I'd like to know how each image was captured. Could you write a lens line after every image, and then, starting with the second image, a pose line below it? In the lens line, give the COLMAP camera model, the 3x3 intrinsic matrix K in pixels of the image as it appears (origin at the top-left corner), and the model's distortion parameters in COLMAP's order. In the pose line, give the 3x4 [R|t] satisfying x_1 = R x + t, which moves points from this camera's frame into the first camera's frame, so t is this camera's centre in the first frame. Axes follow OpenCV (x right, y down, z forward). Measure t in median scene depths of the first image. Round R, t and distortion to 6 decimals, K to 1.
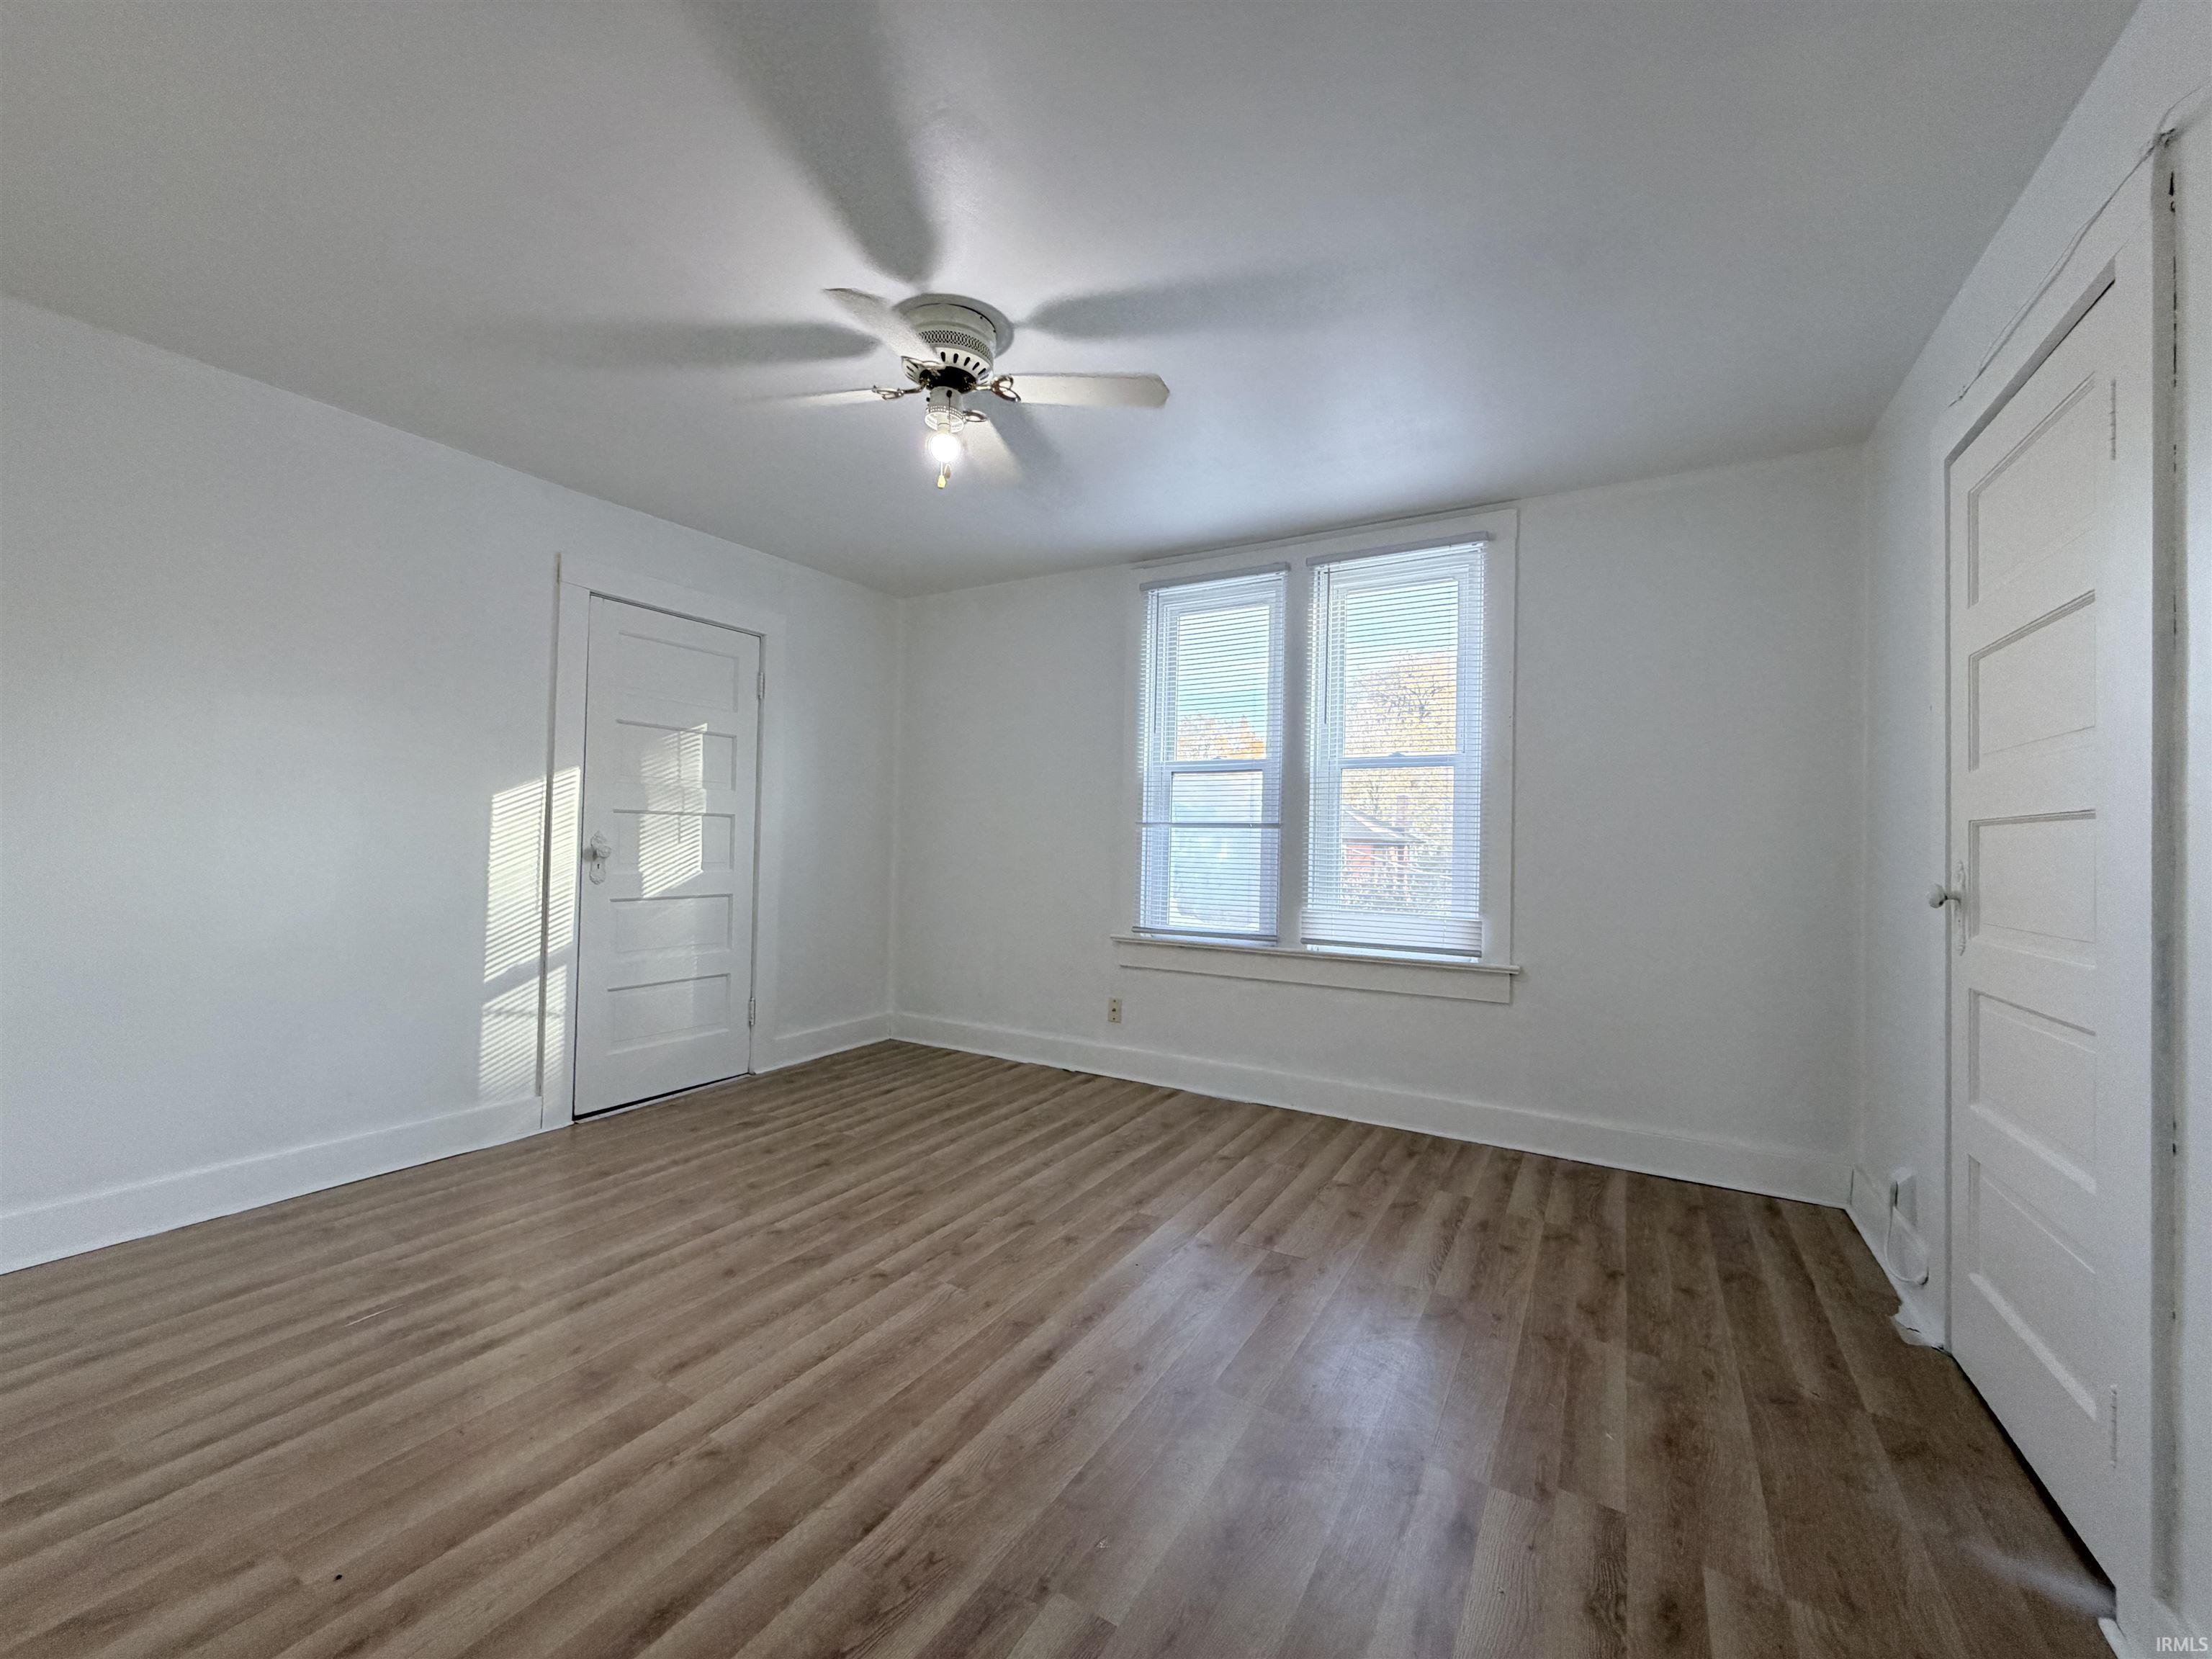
lens RADIAL K [[885.0, 0, 1109.4], [0, 885.0, 834.6], [0, 0, 1]] dist [-0.000296, -0.000087]
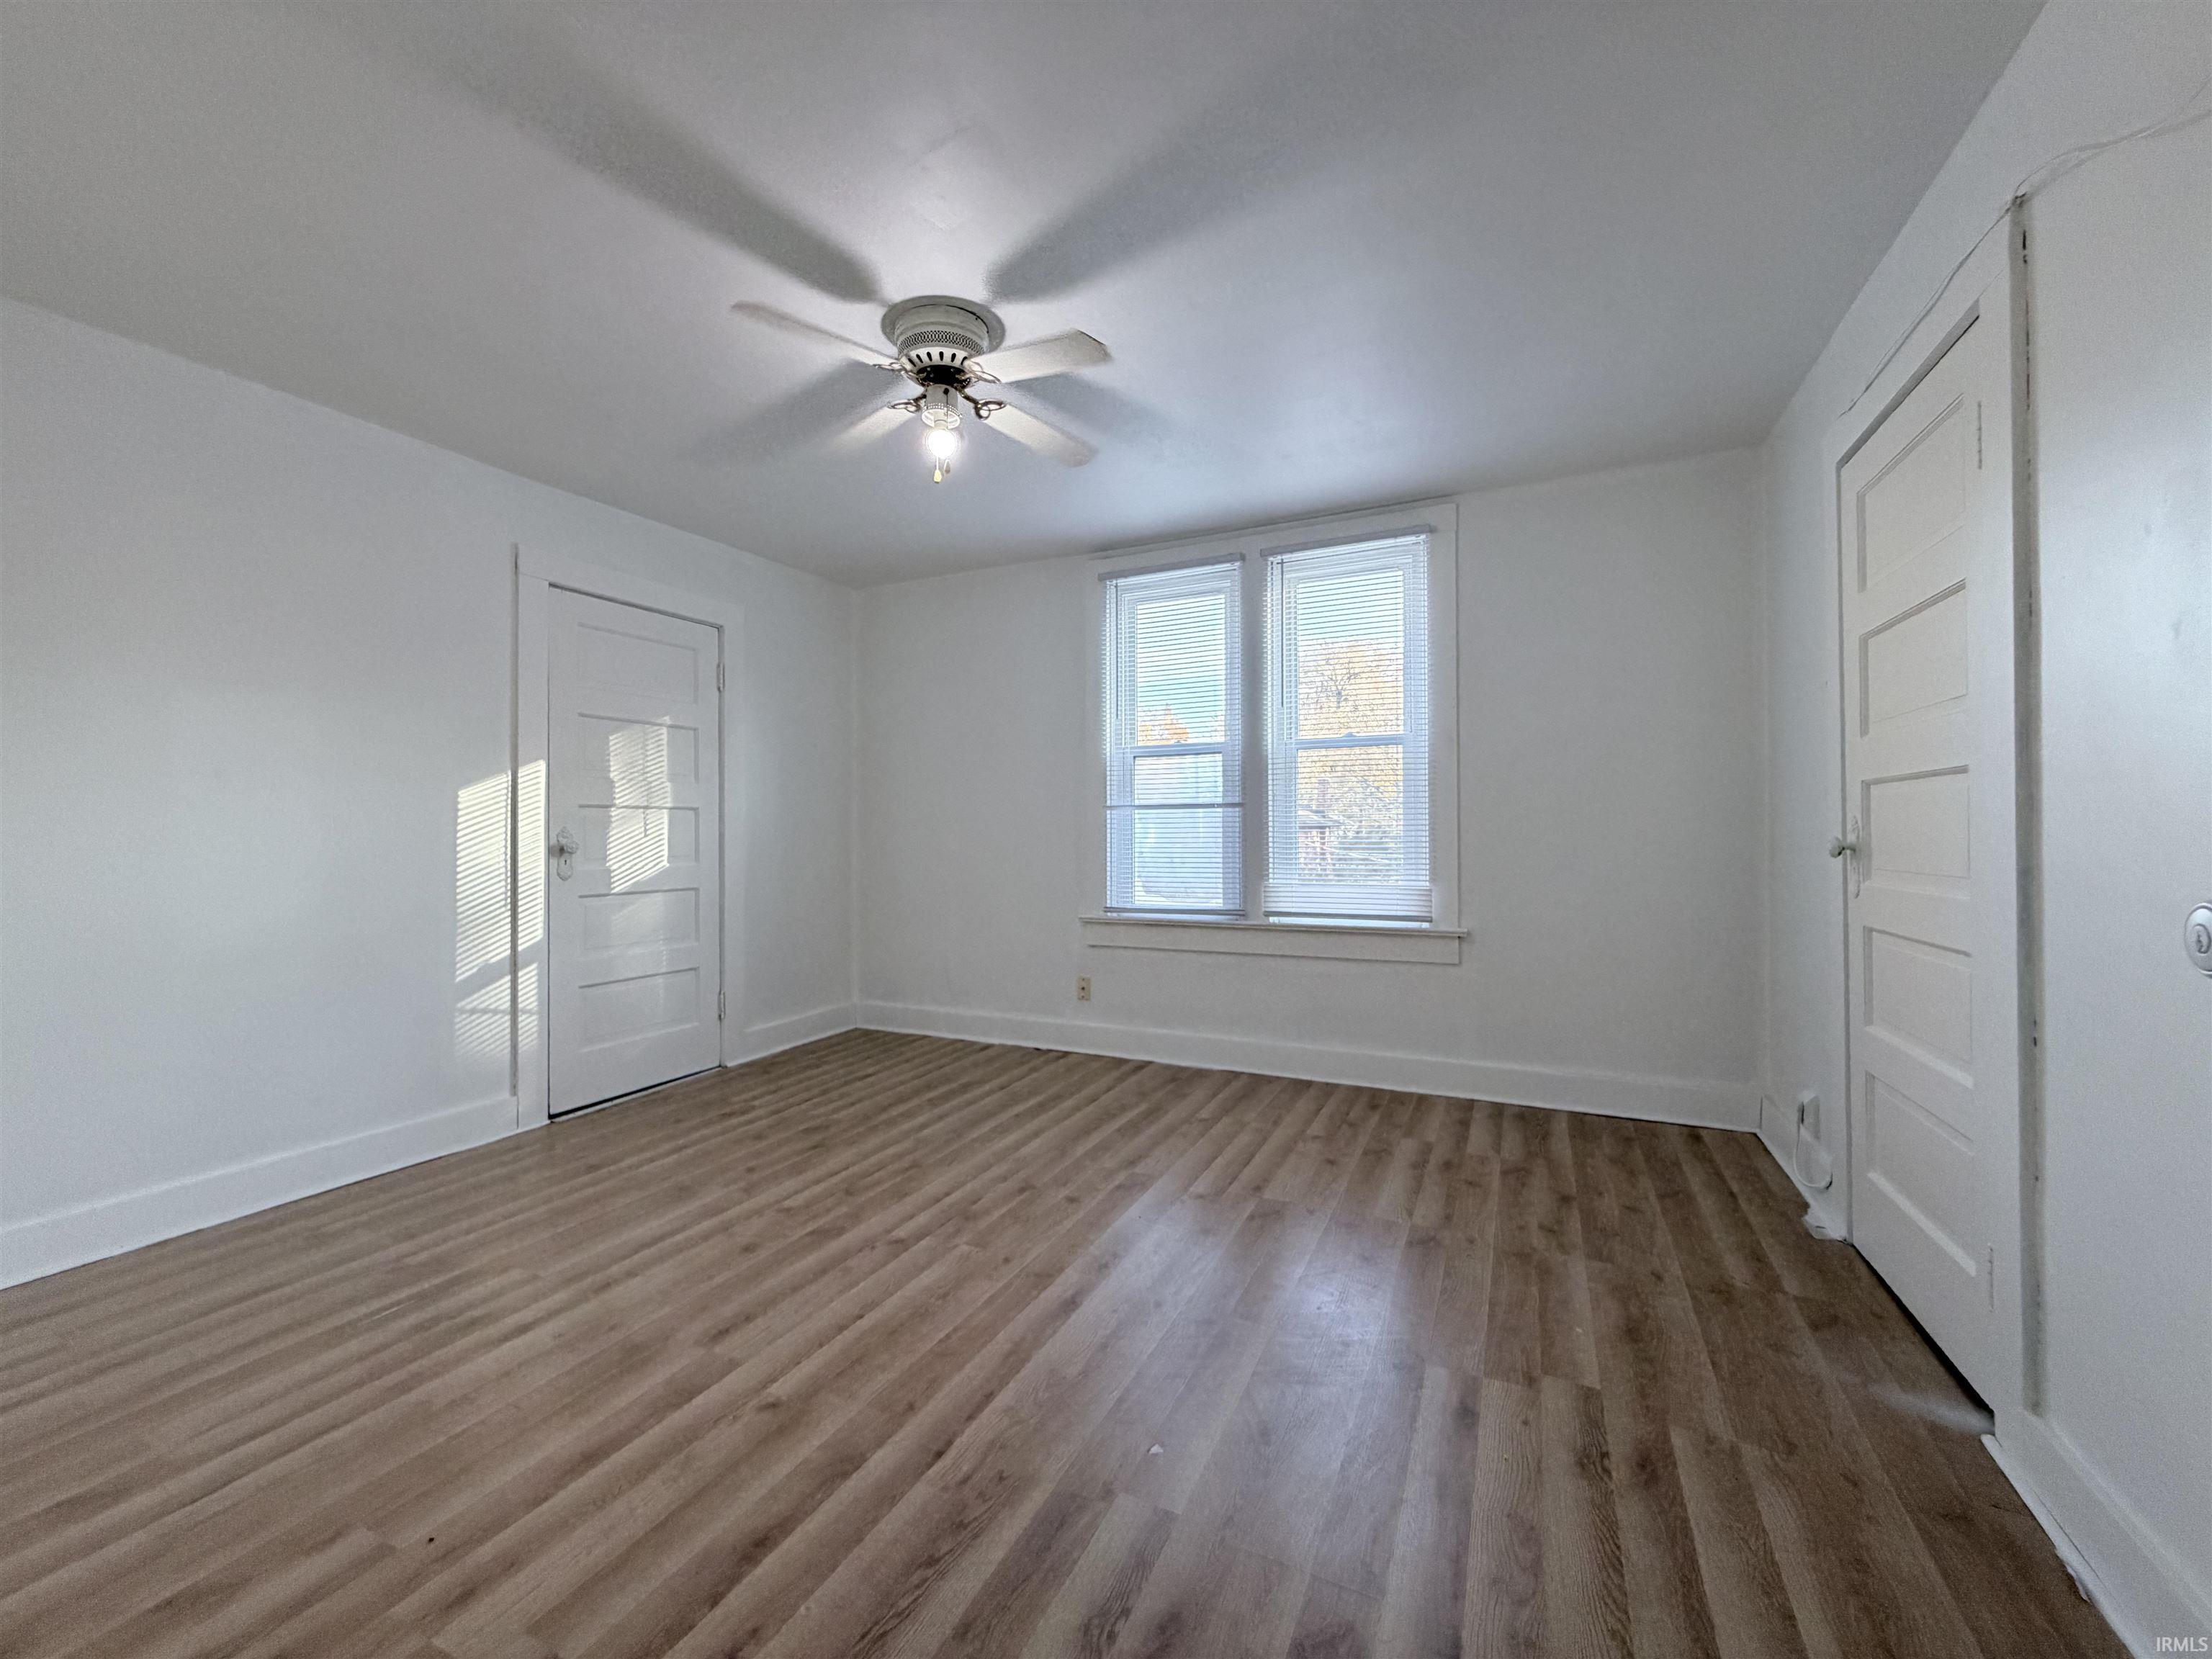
lens RADIAL K [[885.0, 0, 1109.9], [0, 885.0, 835.4], [0, 0, 1]] dist [-0.000296, -0.000087]
pose [[0.996000, -0.026760, 0.085255, -0.088264], [0.025699, 0.999578, 0.013521, 0.013013], [-0.085581, -0.011275, 0.996267, -0.054582]]
